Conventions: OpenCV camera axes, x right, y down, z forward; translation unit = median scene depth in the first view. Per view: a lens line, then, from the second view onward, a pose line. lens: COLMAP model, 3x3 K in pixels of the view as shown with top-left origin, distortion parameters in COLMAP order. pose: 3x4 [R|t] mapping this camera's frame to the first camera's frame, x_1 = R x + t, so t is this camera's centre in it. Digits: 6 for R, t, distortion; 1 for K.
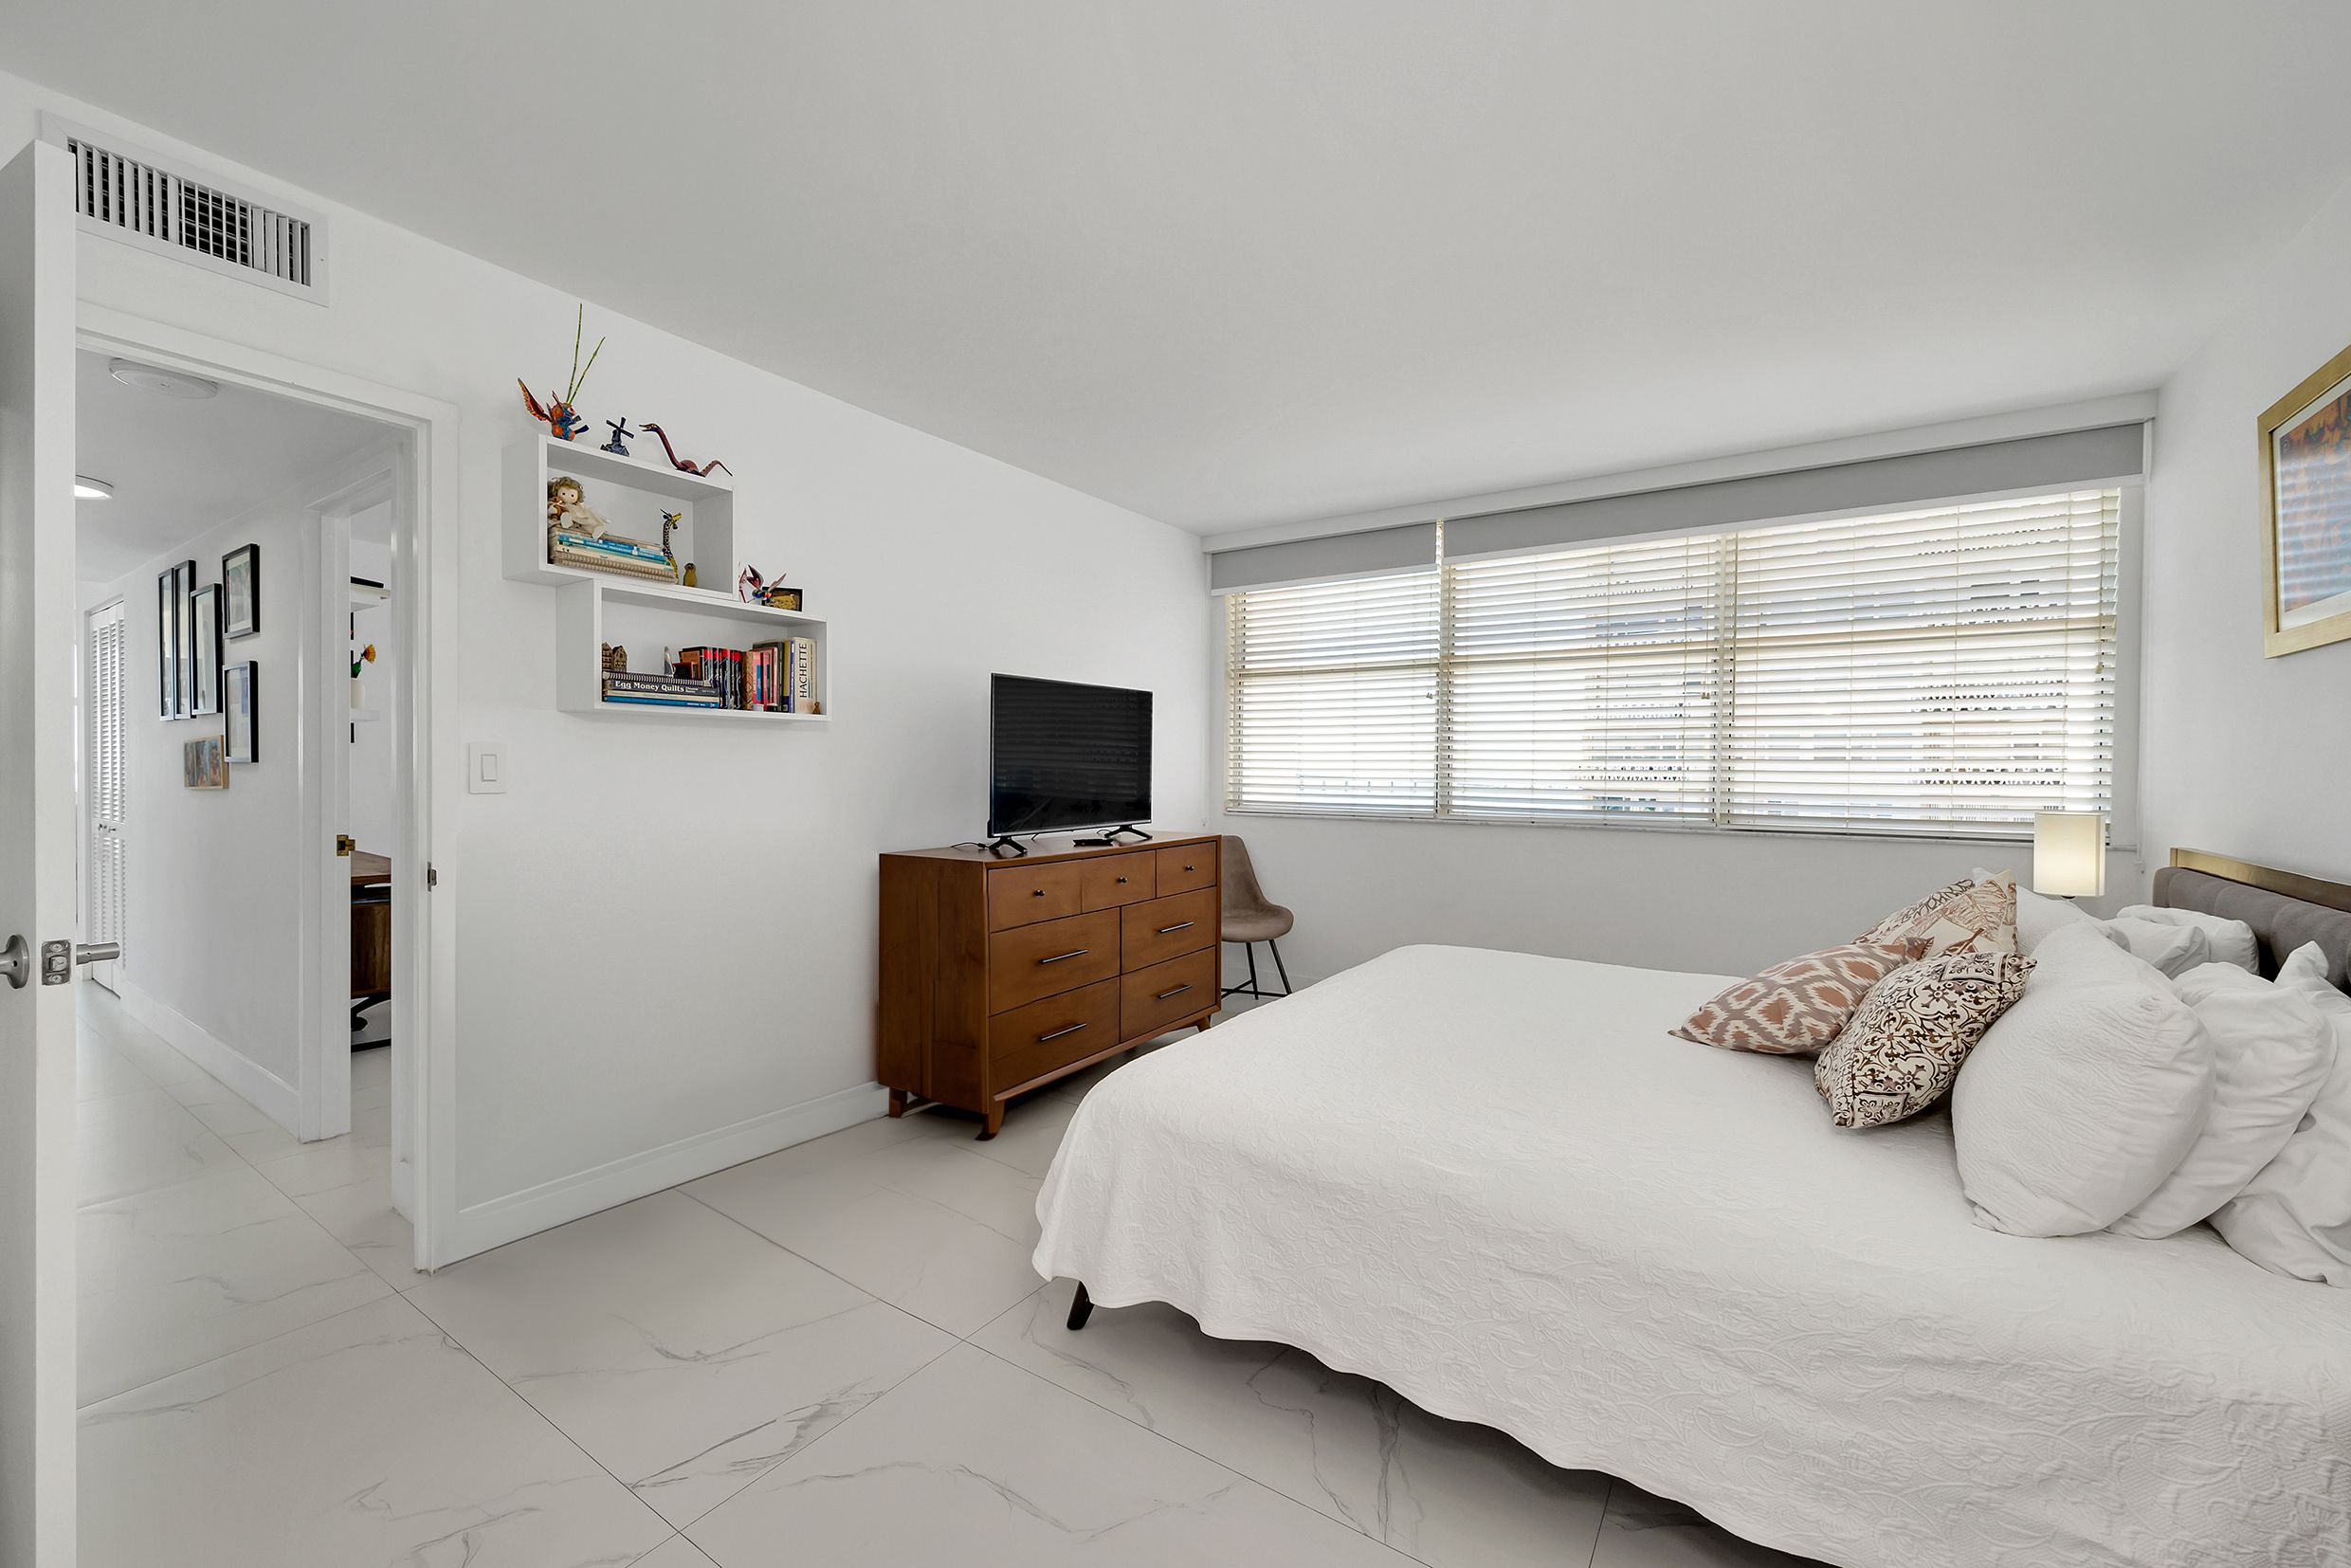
lens RADIAL K [[930.3, 0, 1189.6], [0, 930.3, 793.7], [0, 0, 1]] dist [-0.002216, -0.000396]
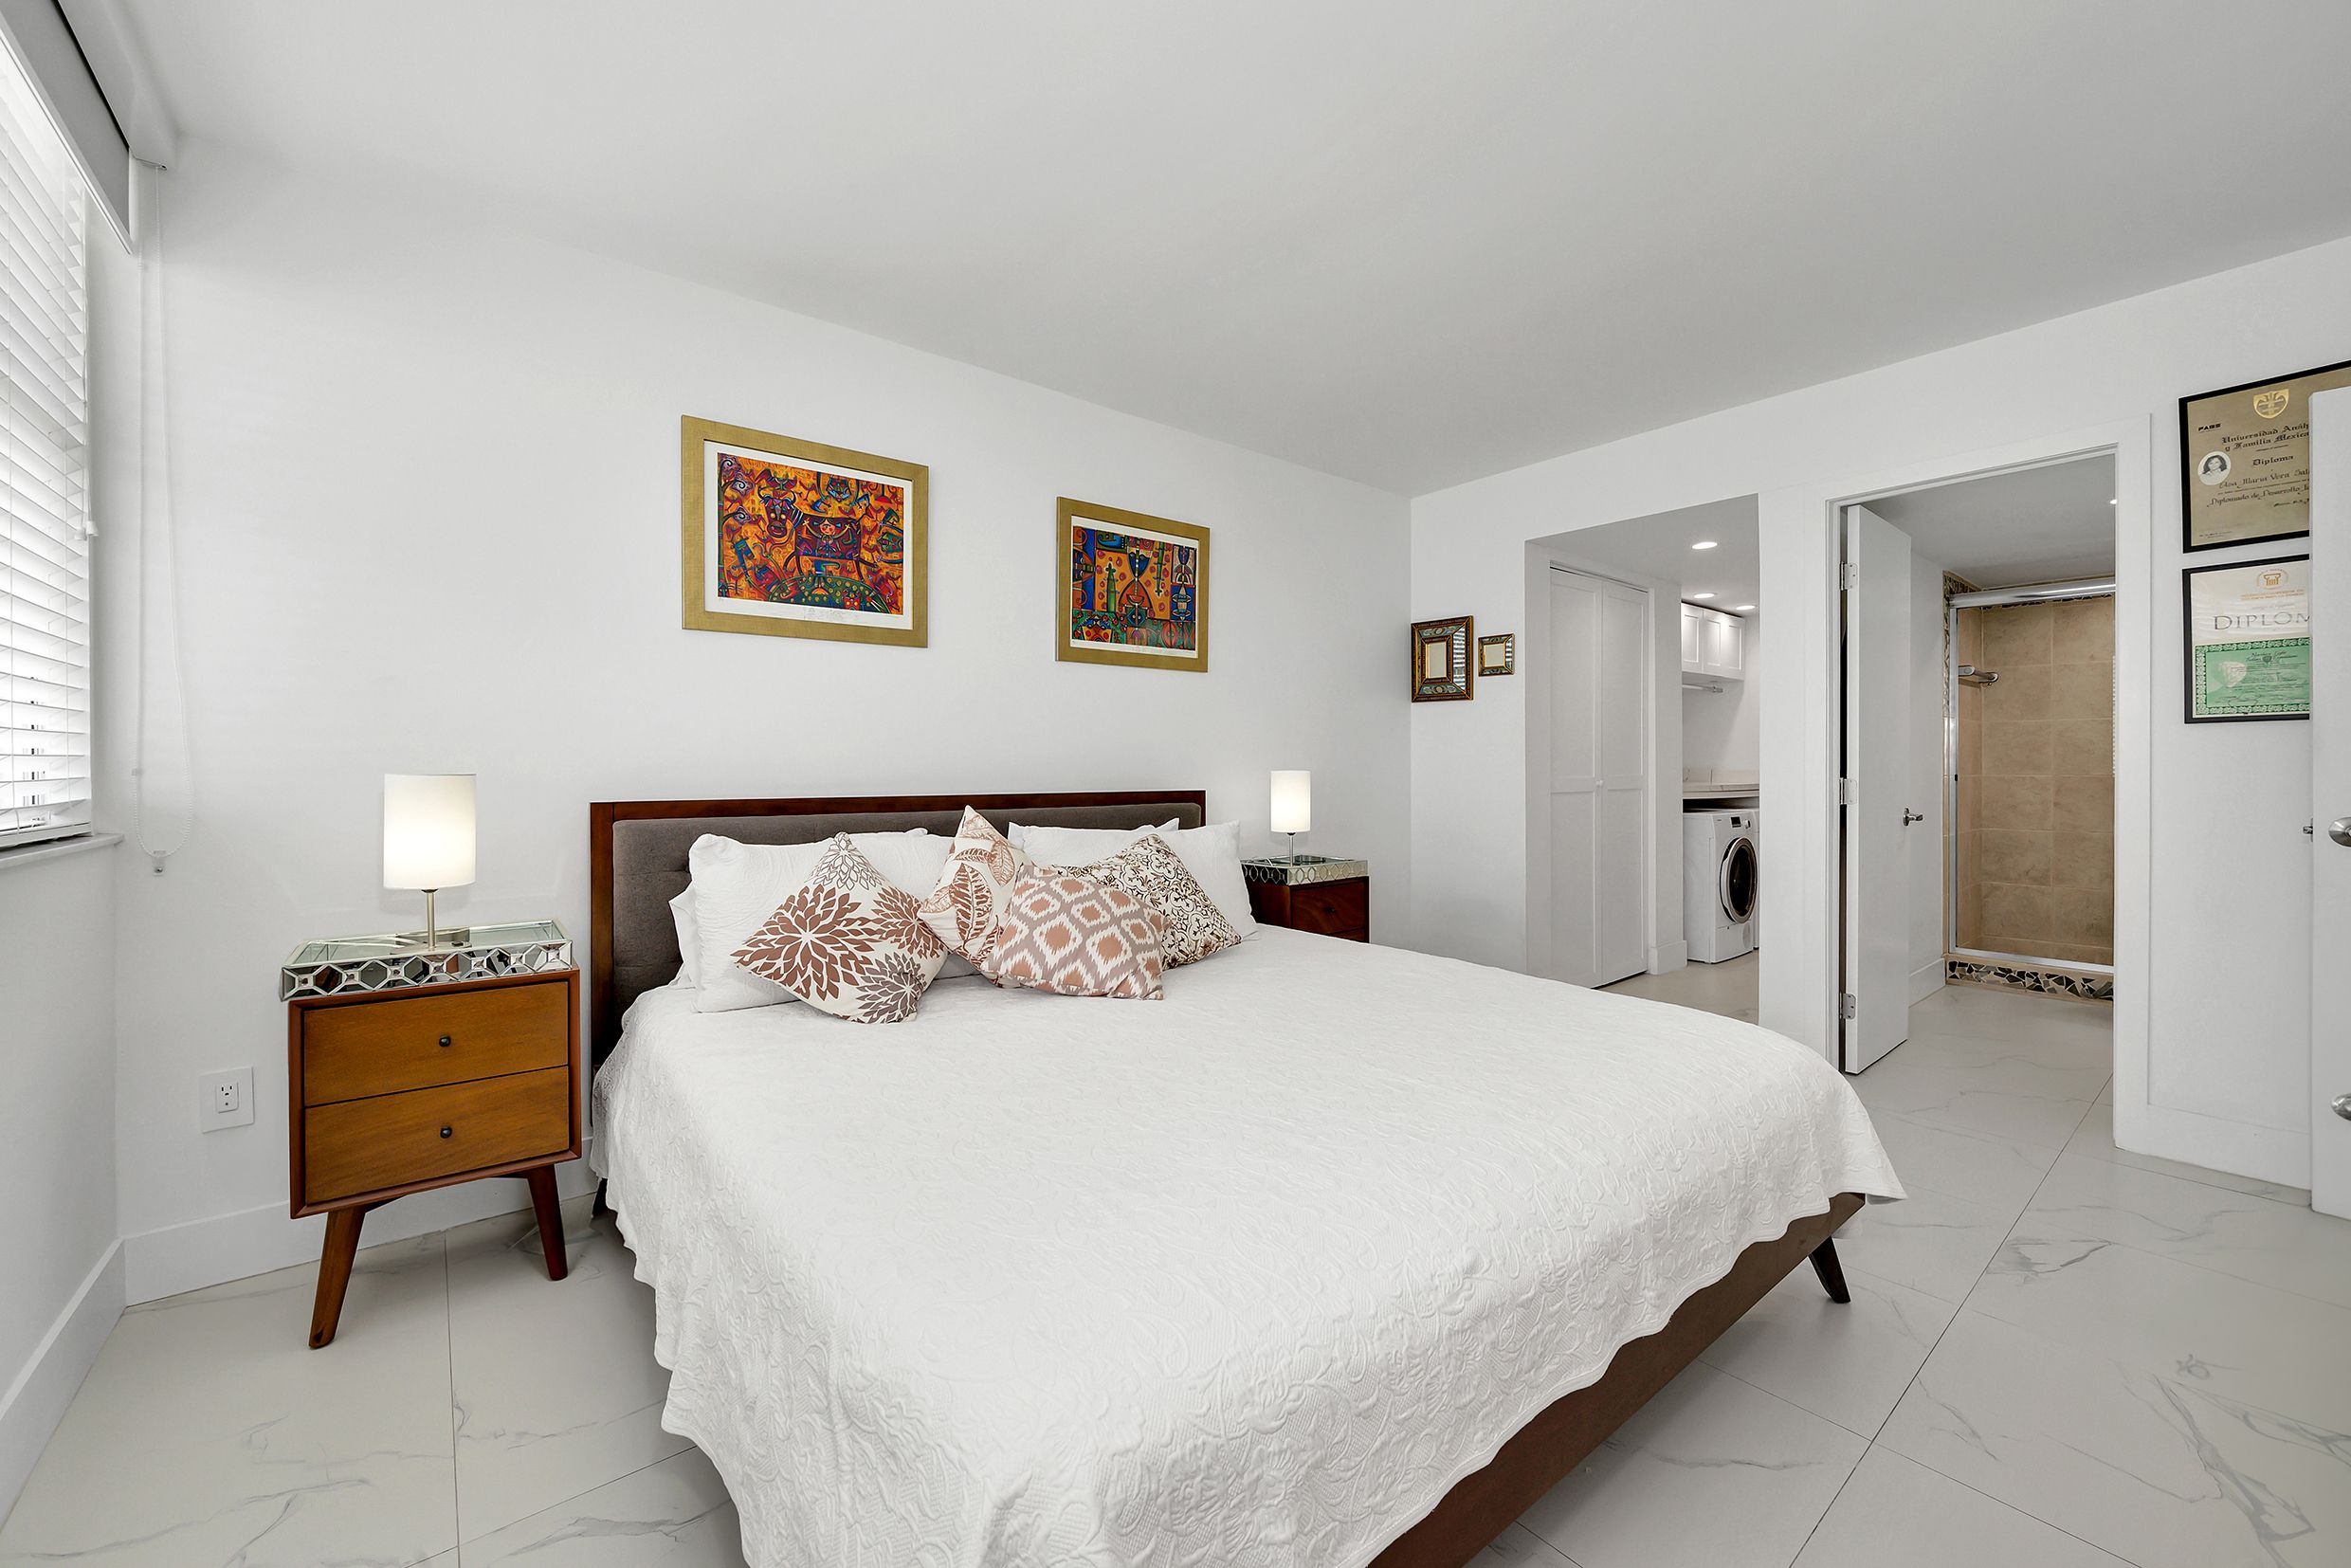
lens RADIAL K [[934.4, 0, 1204.4], [0, 934.4, 744.6], [0, 0, 1]] dist [-0.000425, -0.000092]
pose [[-0.953223, -0.000719, 0.302266, 0.120230], [0.001957, 0.999962, 0.008549, -0.006122], [-0.302261, 0.008740, -0.953185, 1.211143]]
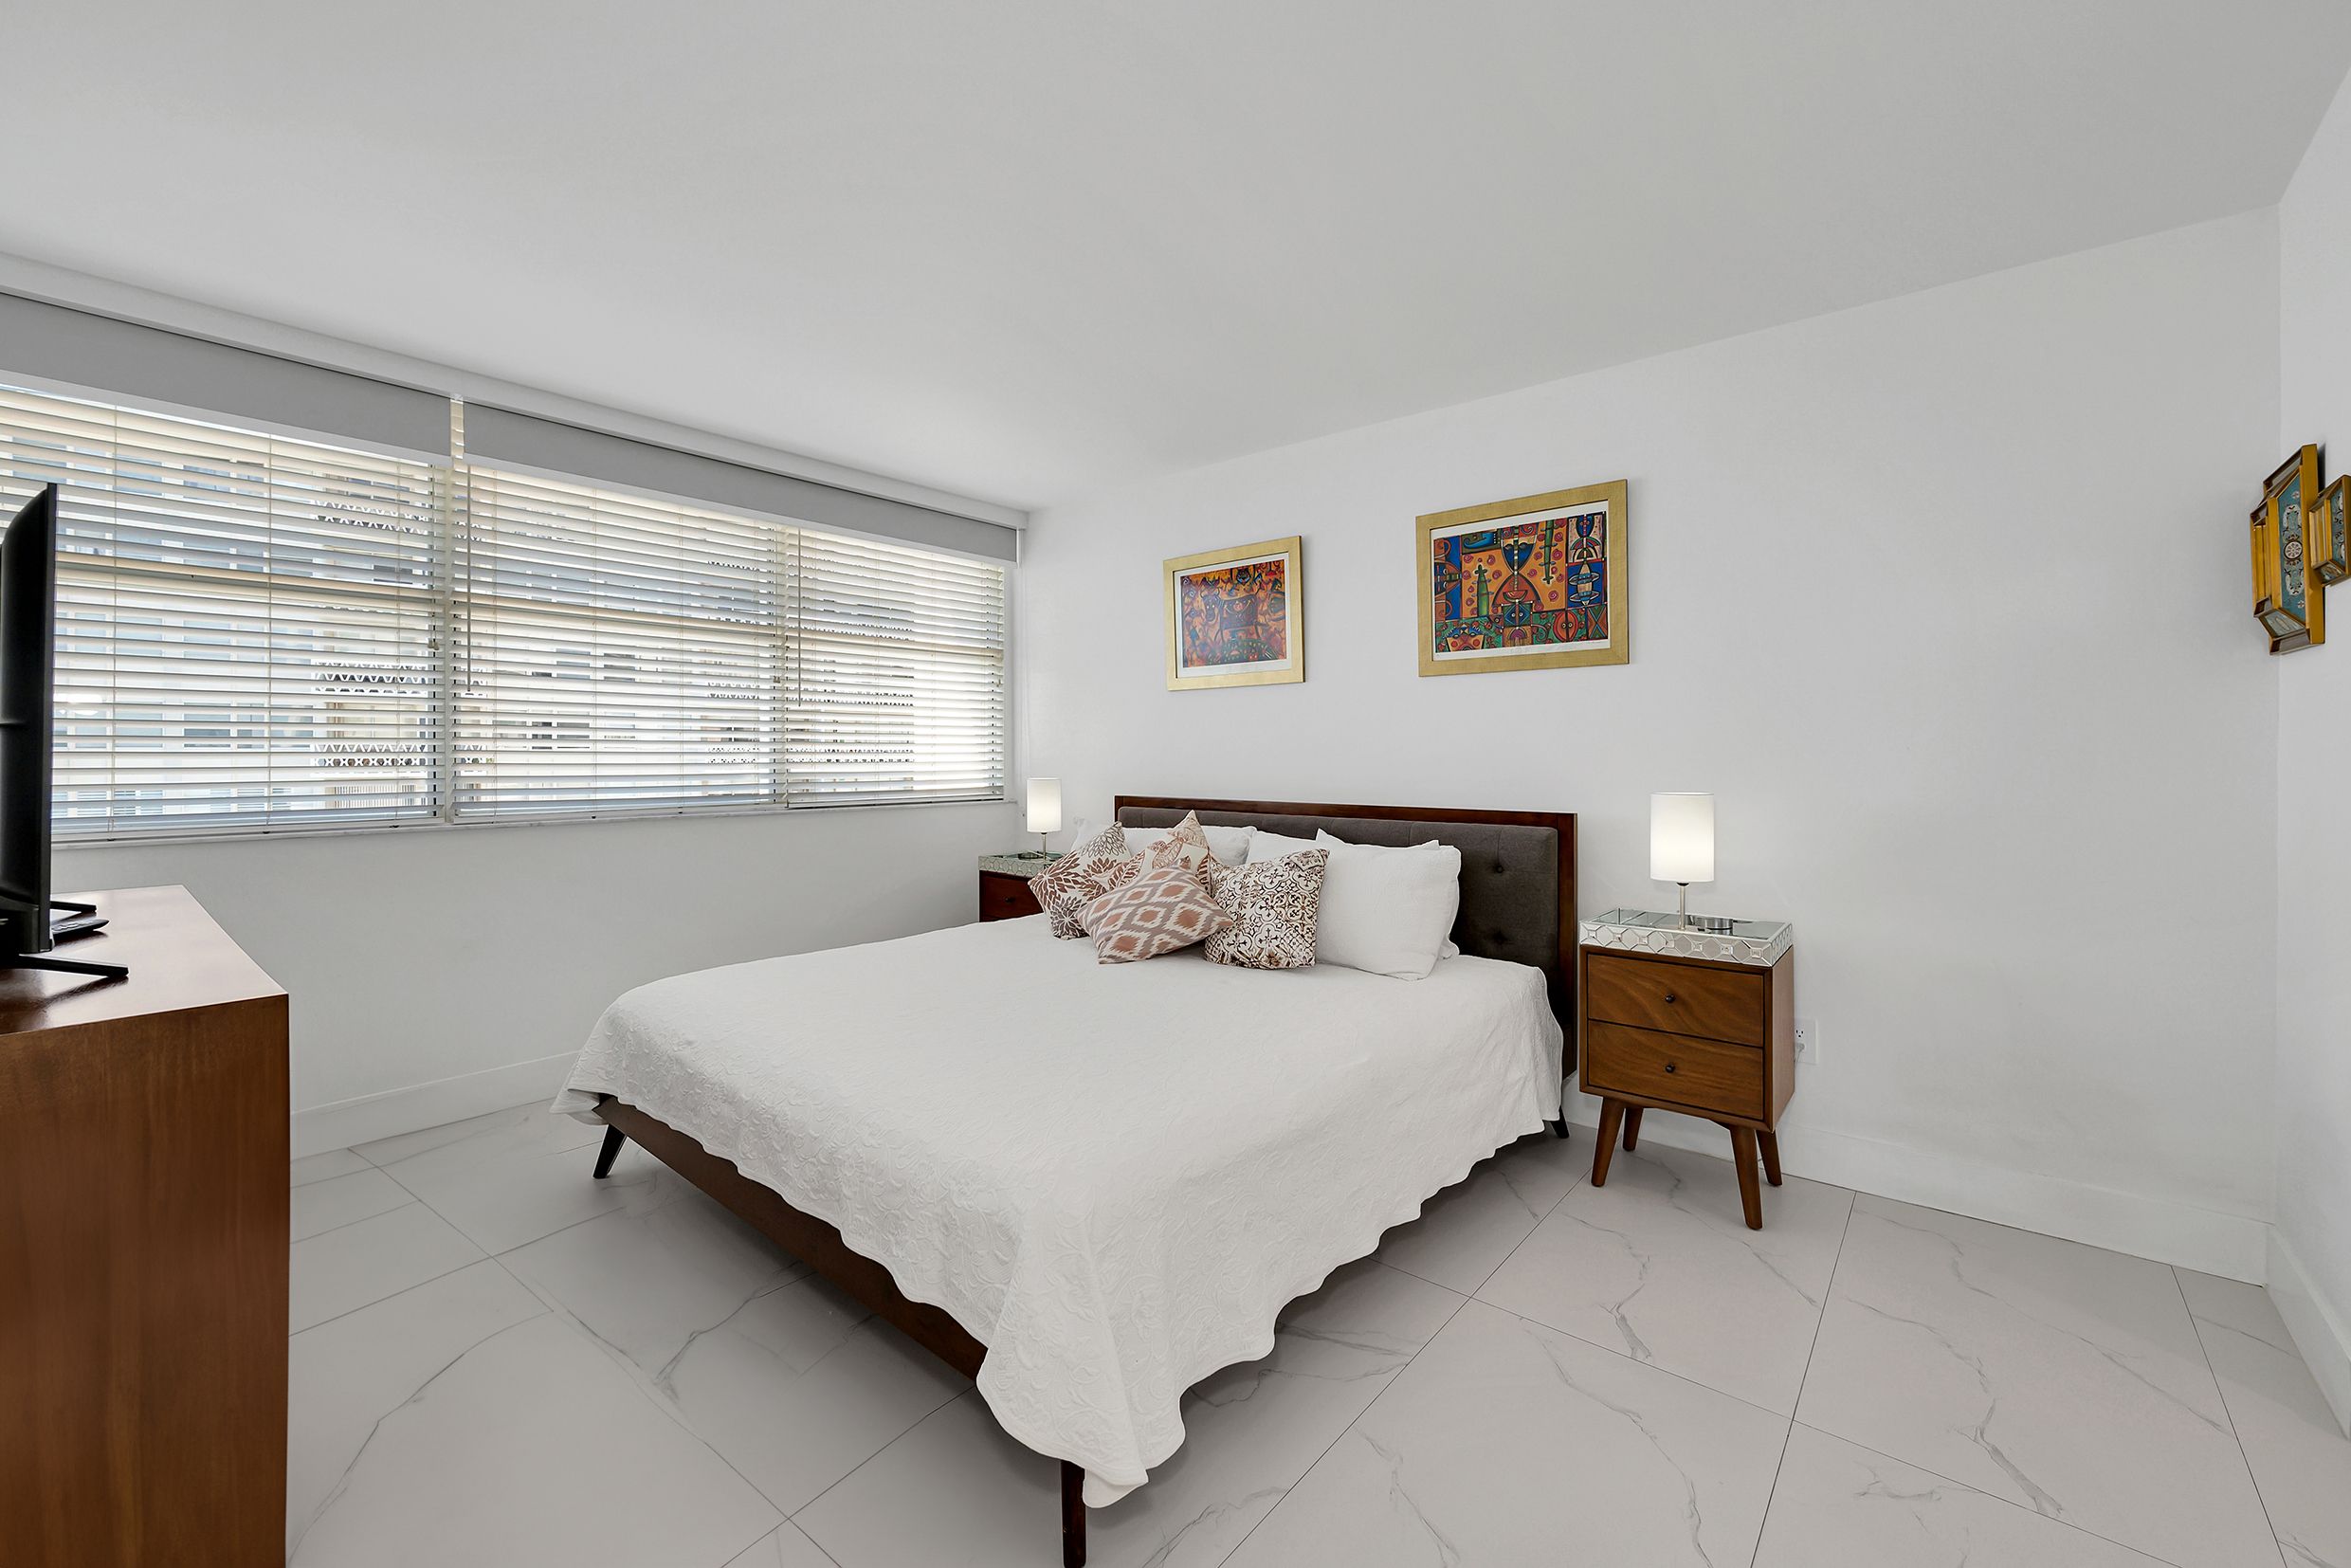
lens RADIAL K [[934.4, 0, 1204.4], [0, 934.4, 744.6], [0, 0, 1]] dist [-0.000425, -0.000092]
pose [[0.117144, 0.005297, 0.993101, -0.447321], [0.029844, 0.999515, -0.008852, -0.011327], [-0.992666, 0.030675, 0.116929, 0.452158]]
